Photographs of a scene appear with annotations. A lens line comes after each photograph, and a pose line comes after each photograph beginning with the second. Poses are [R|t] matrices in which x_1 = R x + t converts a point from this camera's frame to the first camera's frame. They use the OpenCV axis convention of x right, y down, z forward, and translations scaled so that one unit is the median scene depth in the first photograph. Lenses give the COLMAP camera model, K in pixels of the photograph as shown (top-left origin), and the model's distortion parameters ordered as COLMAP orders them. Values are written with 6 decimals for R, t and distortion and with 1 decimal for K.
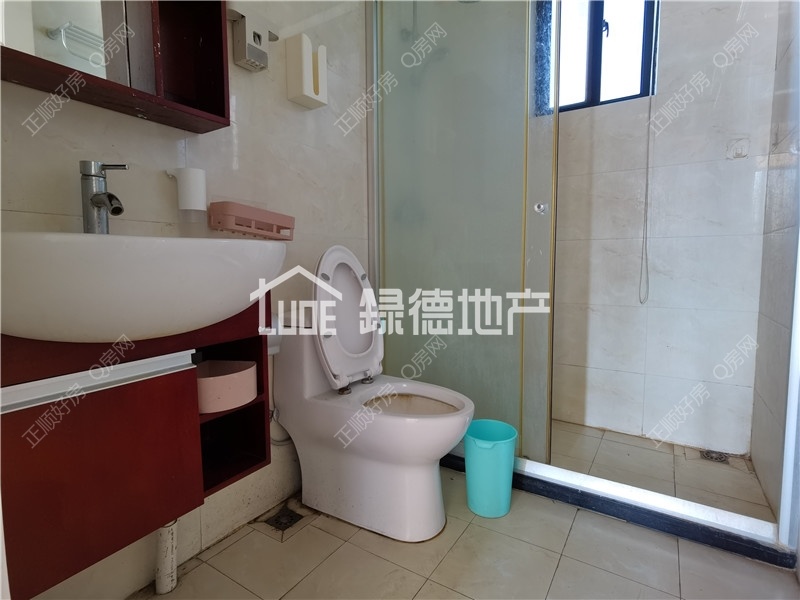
lens RADIAL K [[418.5, 0, 398.6], [0, 418.5, 301.1], [0, 0, 1]] dist [-0.006289, 0.006878]
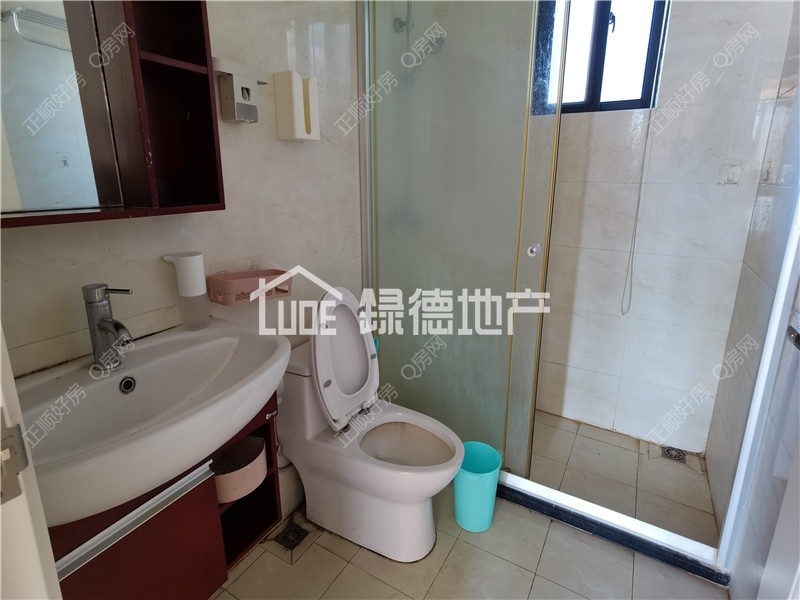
lens RADIAL K [[418.5, 0, 400.6], [0, 418.5, 297.5], [0, 0, 1]] dist [-0.006289, 0.006878]
pose [[0.999204, -0.001726, 0.039854, -0.022634], [-0.004681, 0.987086, 0.160120, -0.248125], [-0.039615, -0.160179, 0.986293, -0.008434]]
